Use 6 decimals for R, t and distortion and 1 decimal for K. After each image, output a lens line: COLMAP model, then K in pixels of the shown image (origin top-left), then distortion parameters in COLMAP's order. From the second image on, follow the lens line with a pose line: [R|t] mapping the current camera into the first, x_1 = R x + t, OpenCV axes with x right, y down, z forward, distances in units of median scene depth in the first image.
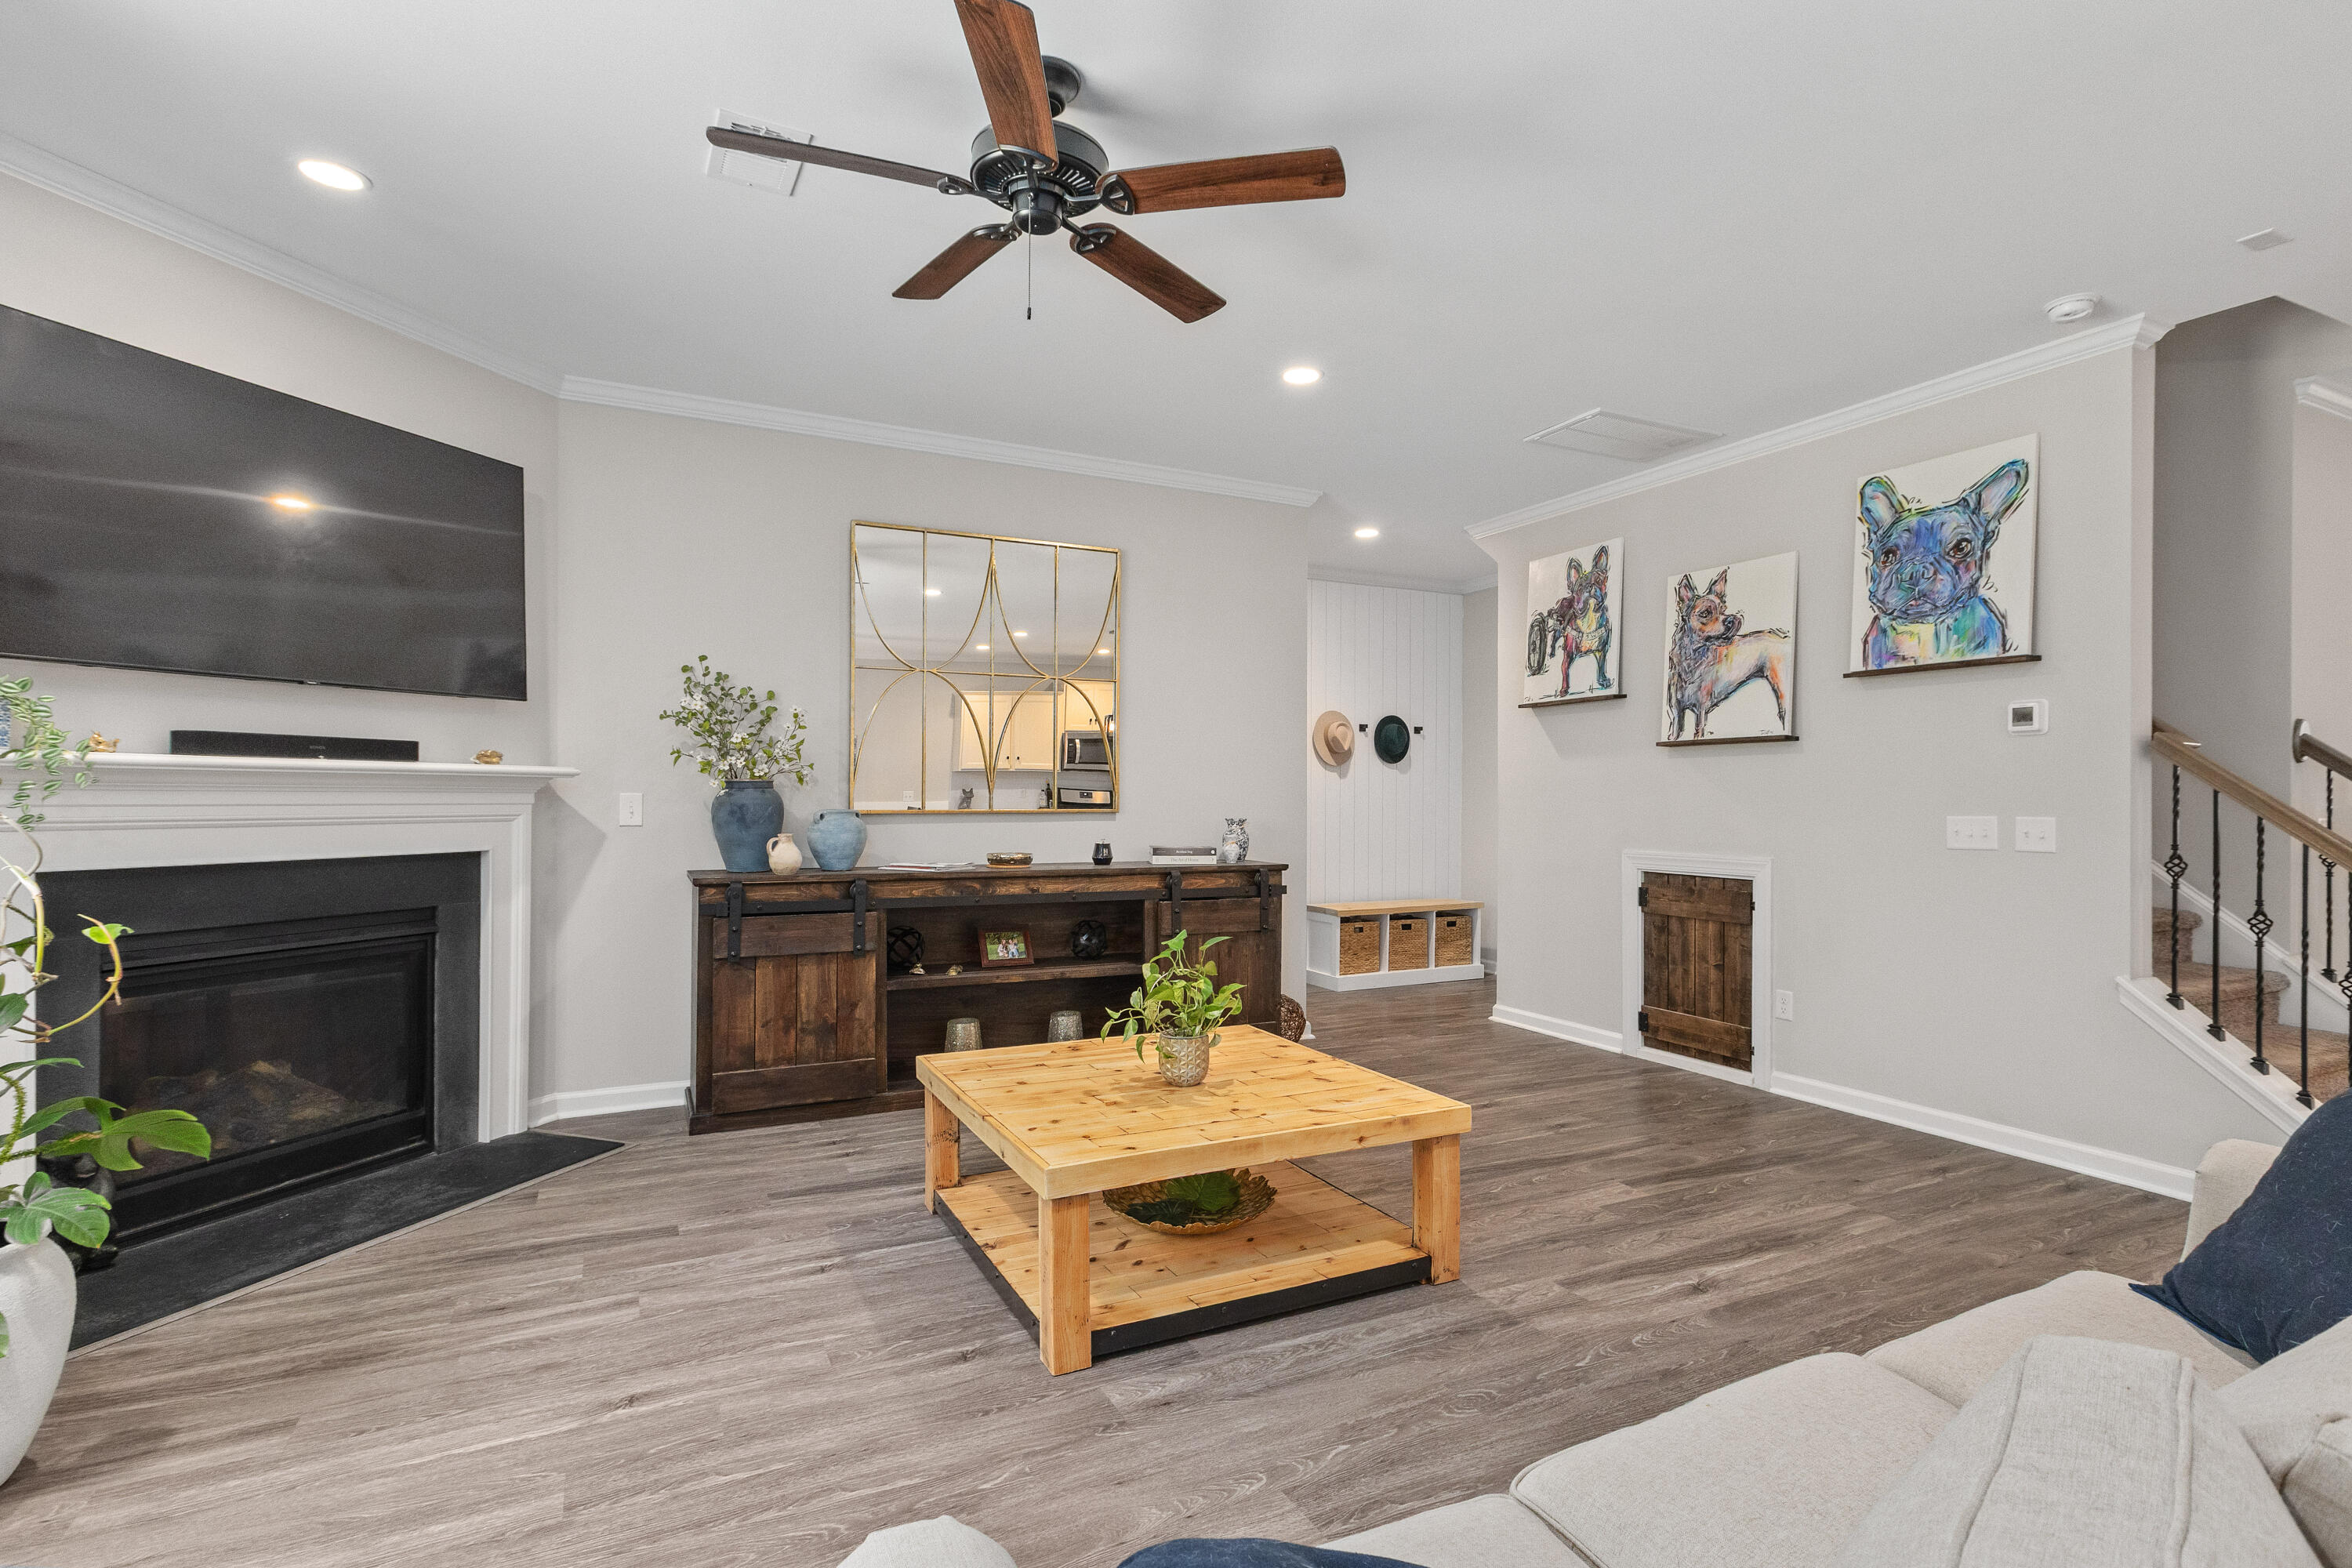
lens RADIAL K [[1095.7, 0, 1184.8], [0, 1095.7, 794.5], [0, 0, 1]] dist [0.004538, -0.000310]
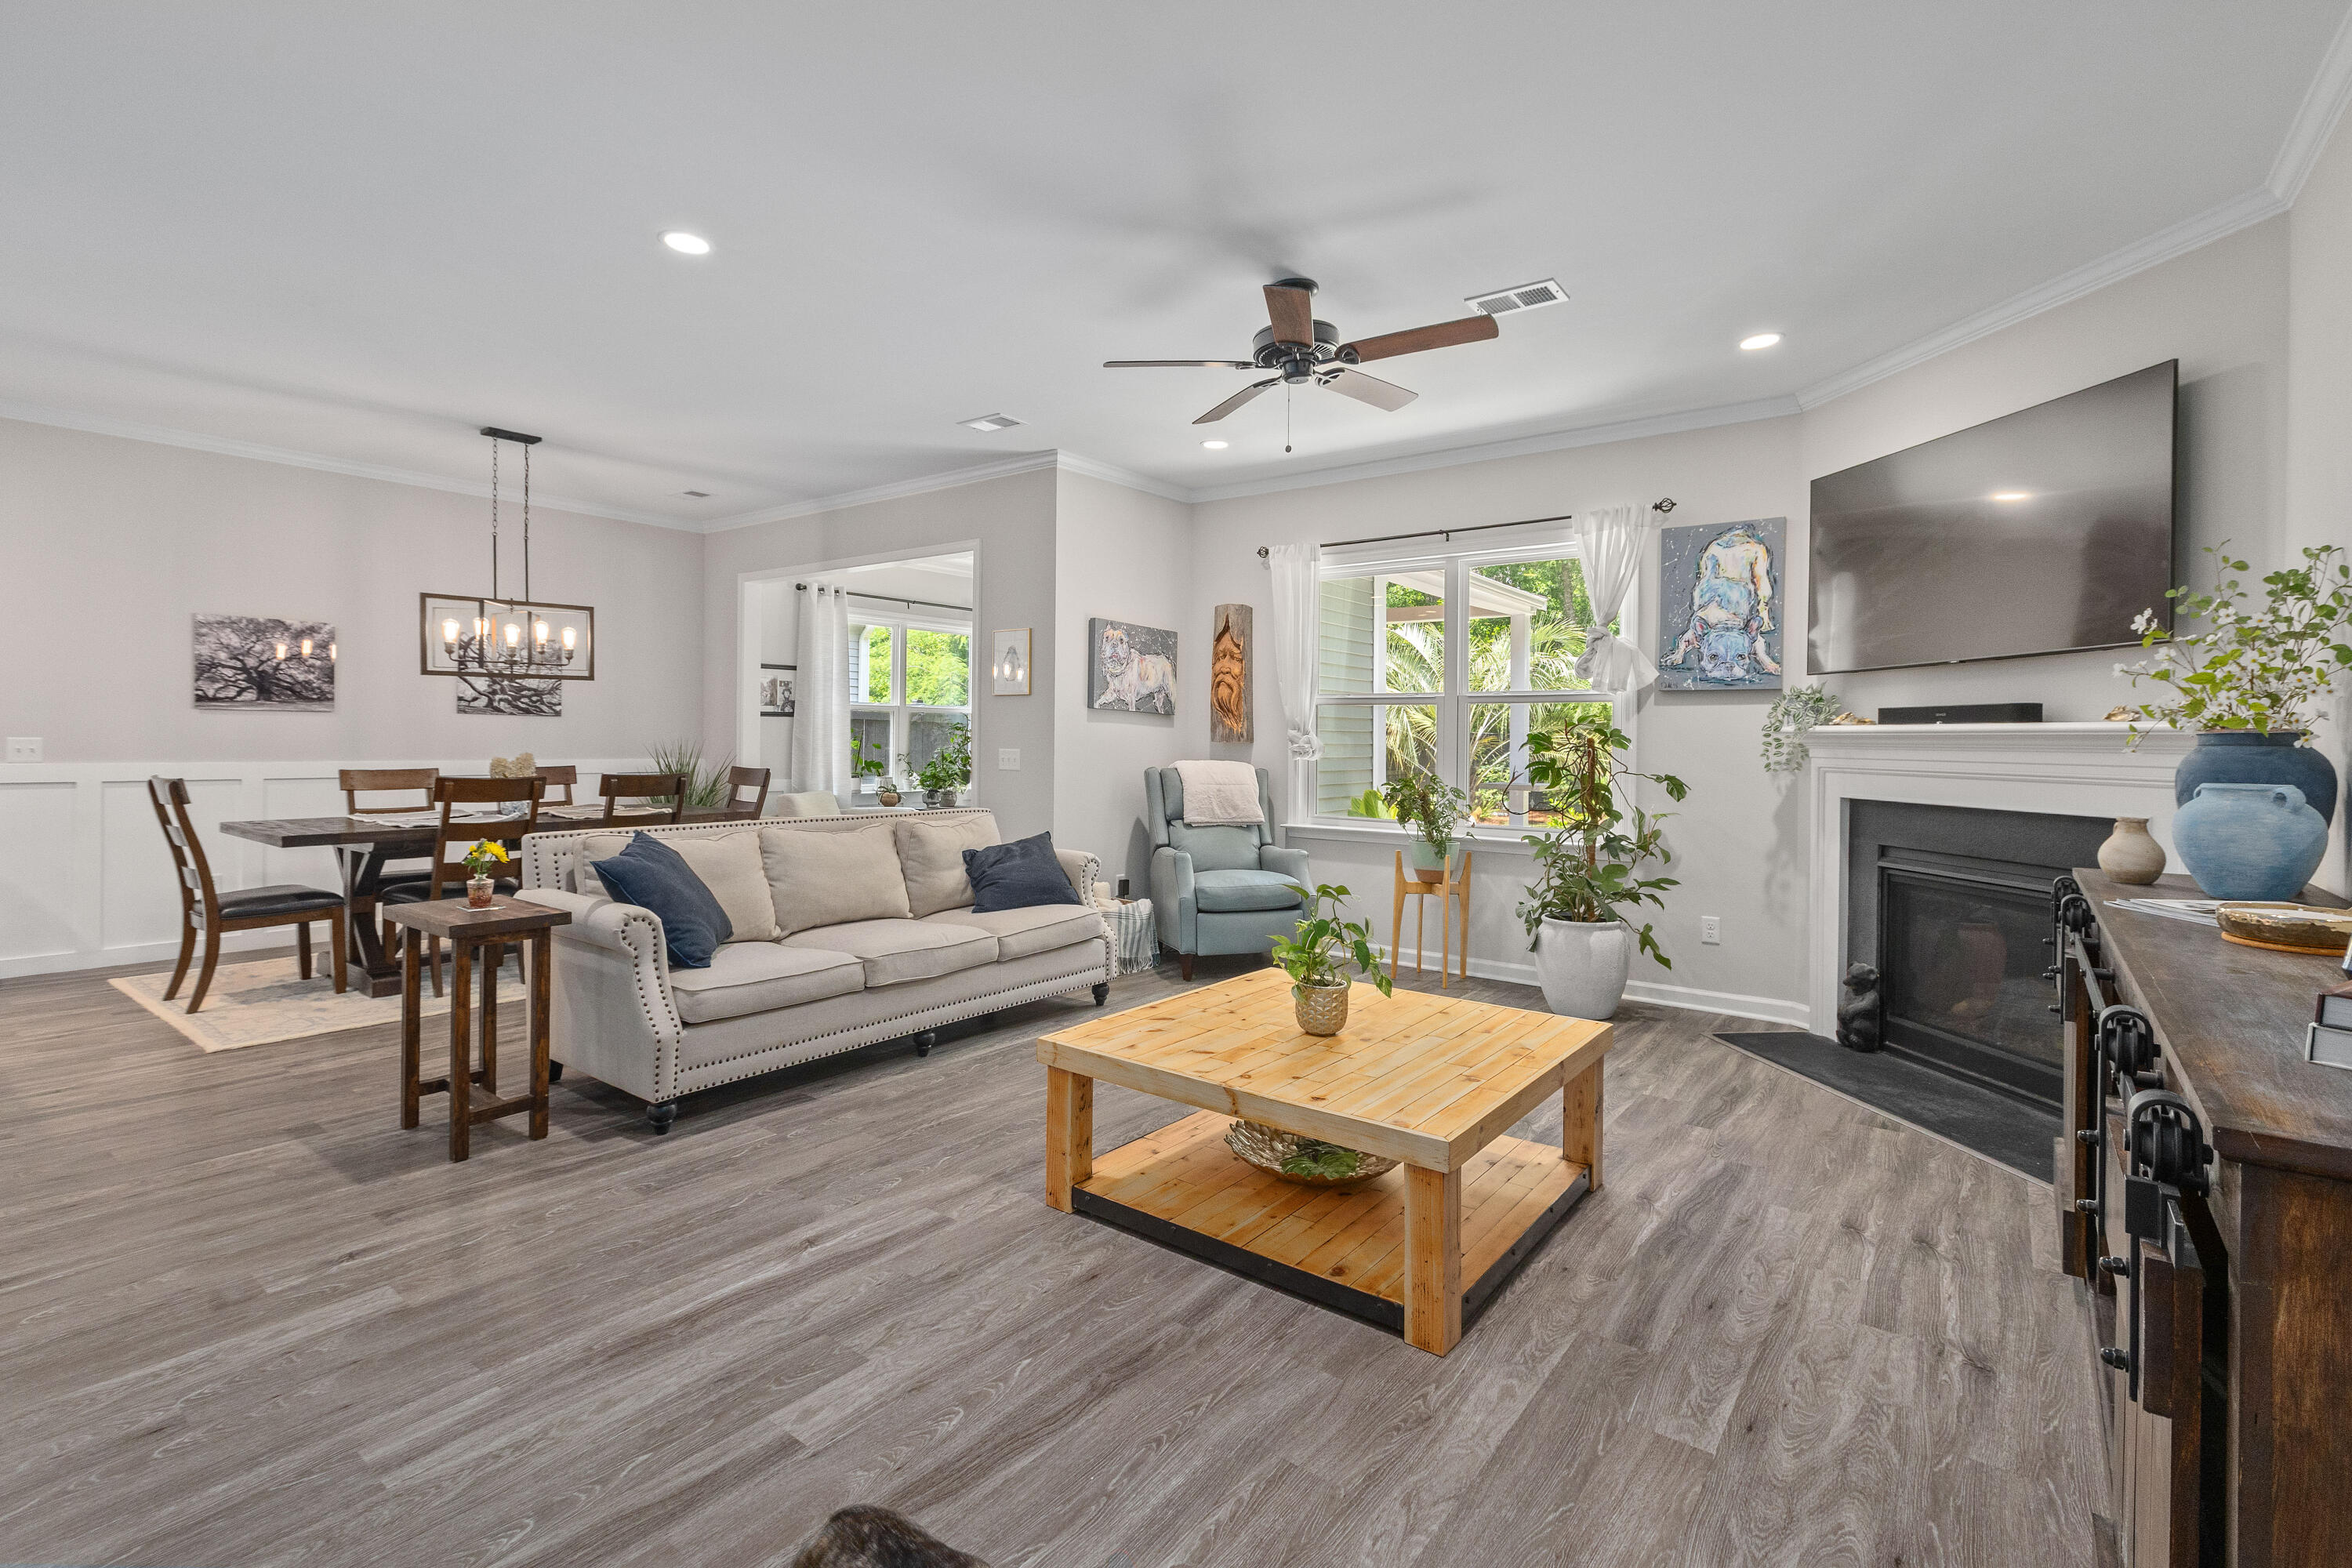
lens RADIAL K [[1095.7, 0, 1156.4], [0, 1095.7, 746.6], [0, 0, 1]] dist [0.004538, -0.000310]
pose [[-0.904834, -0.016029, -0.425463, 0.551036], [-0.019564, 0.999801, 0.003940, 0.005624], [0.425315, 0.011889, -0.904967, 1.803886]]
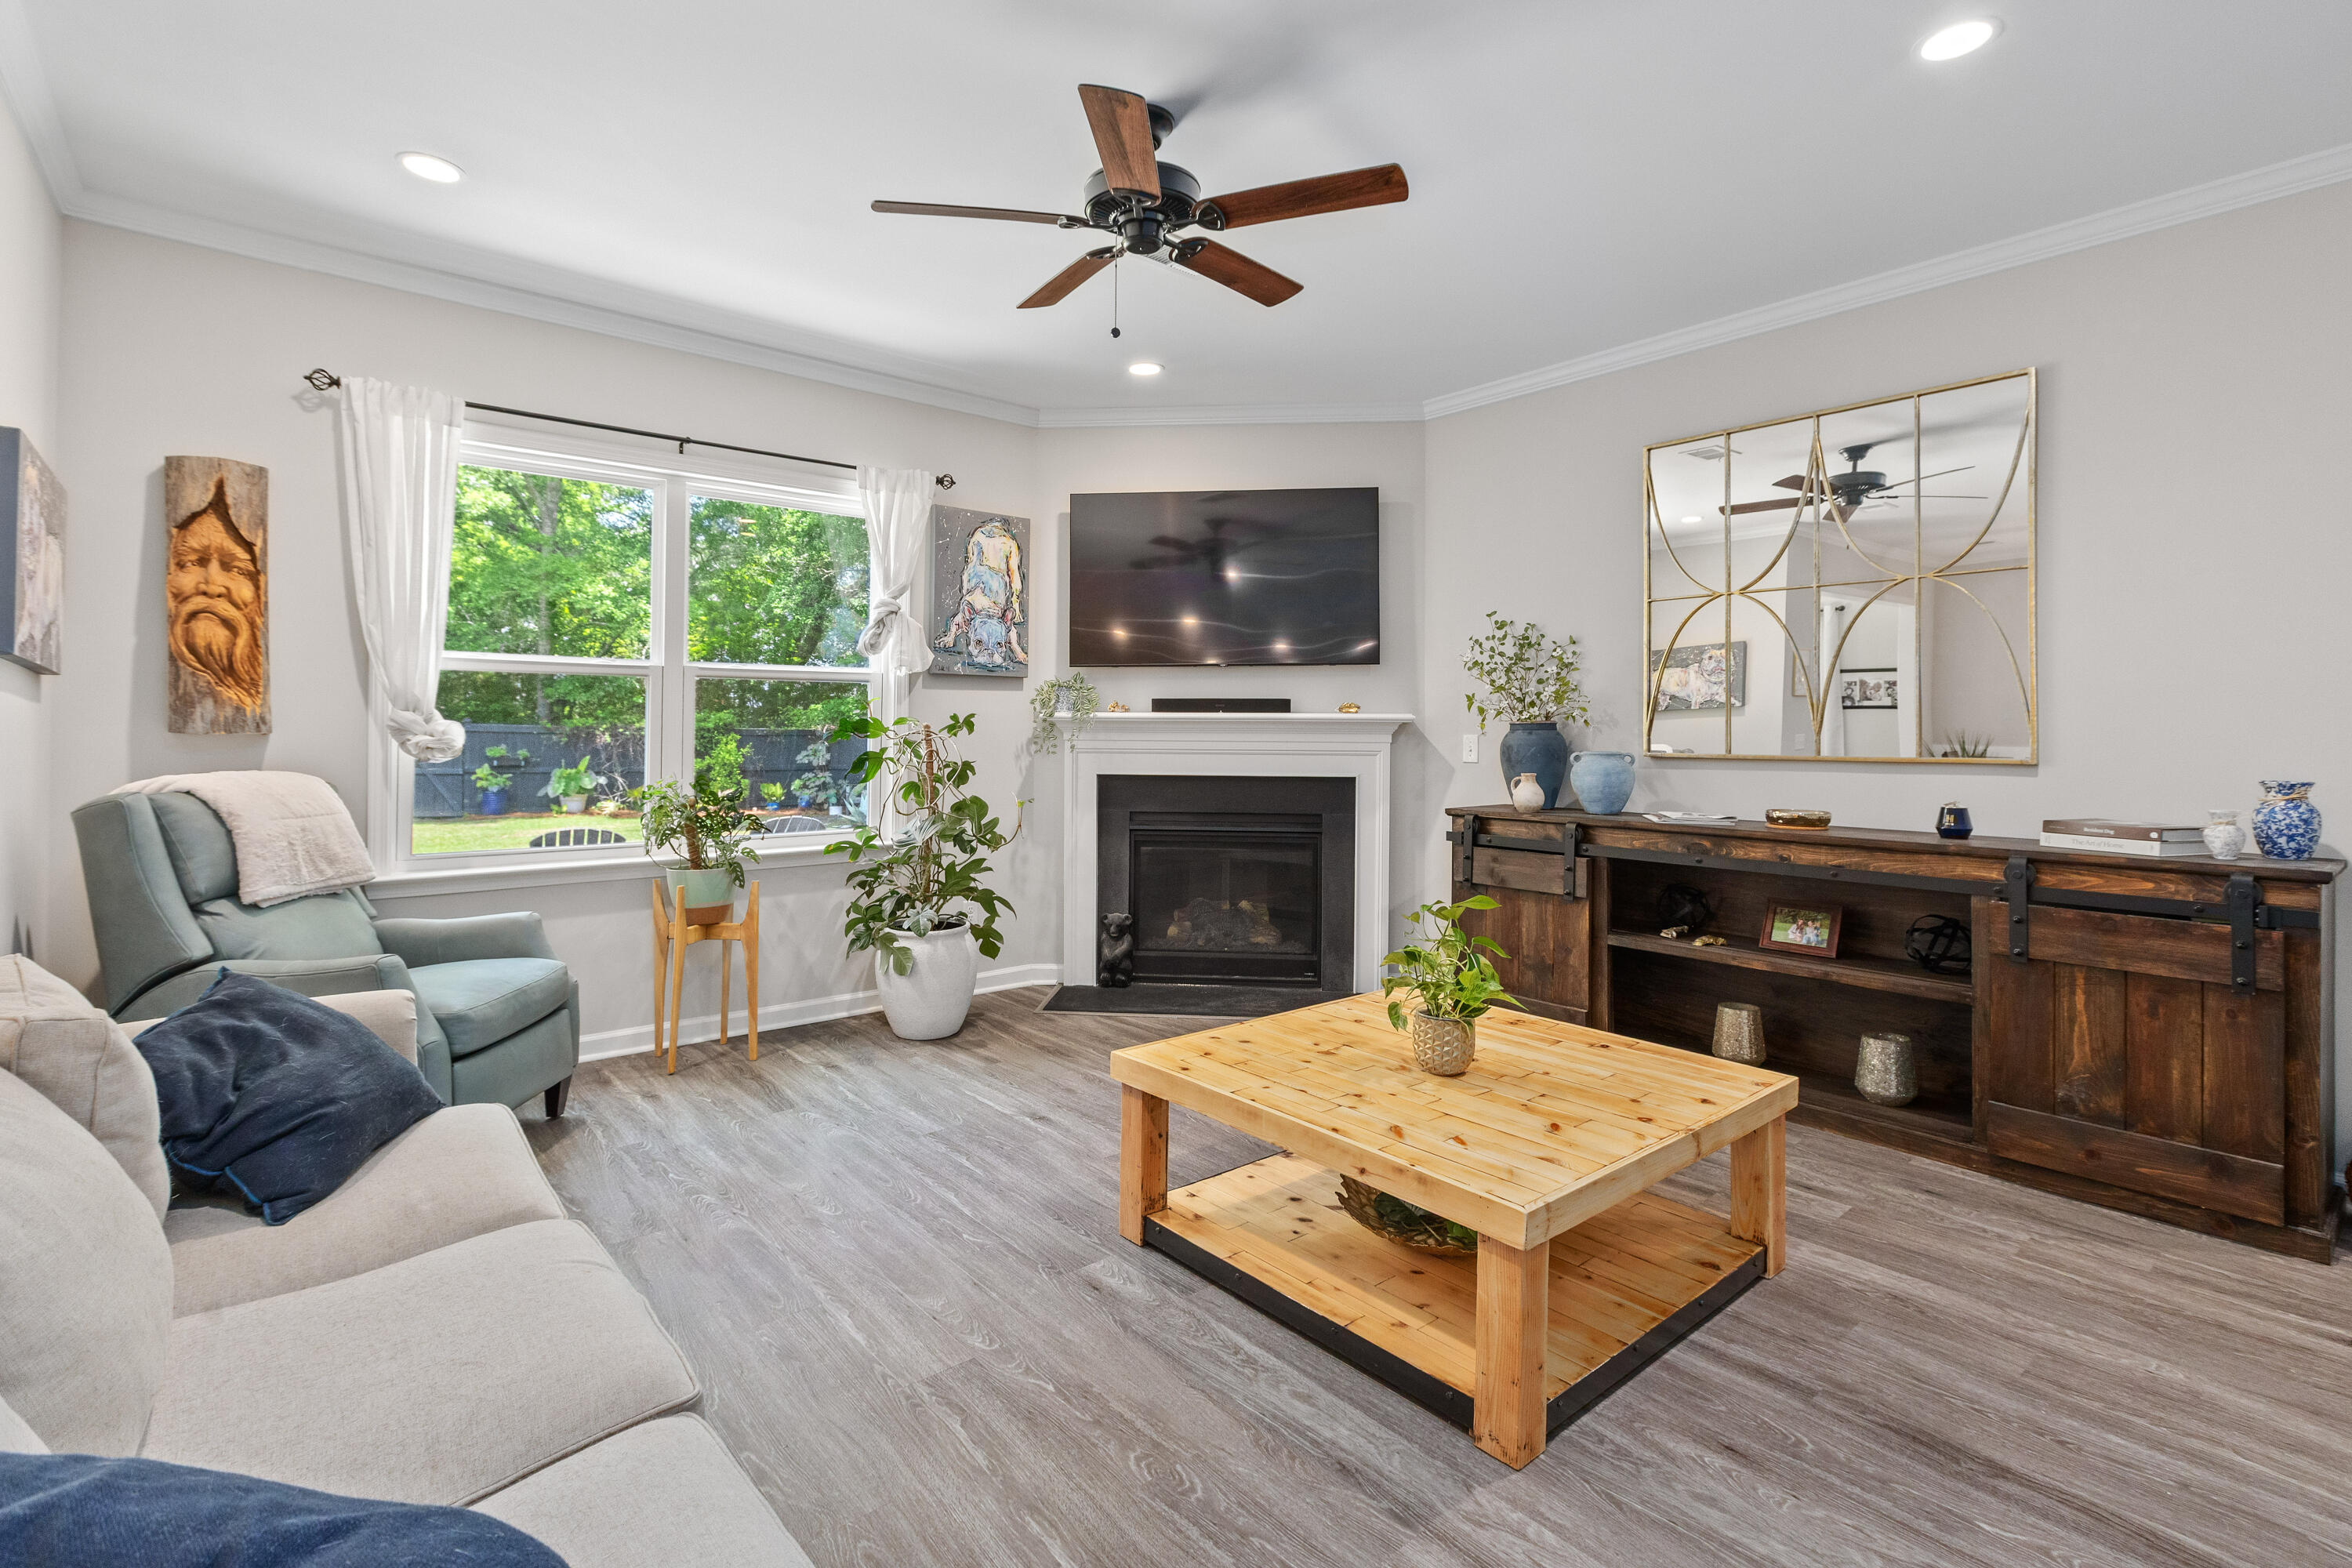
lens RADIAL K [[1095.7, 0, 1187.6], [0, 1095.7, 712.7], [0, 0, 1]] dist [0.004538, -0.000310]
pose [[0.237438, -0.020586, -0.971184, 0.779689], [-0.002934, 0.999756, -0.021909, 0.002788], [0.971398, 0.008052, 0.237320, 0.594357]]
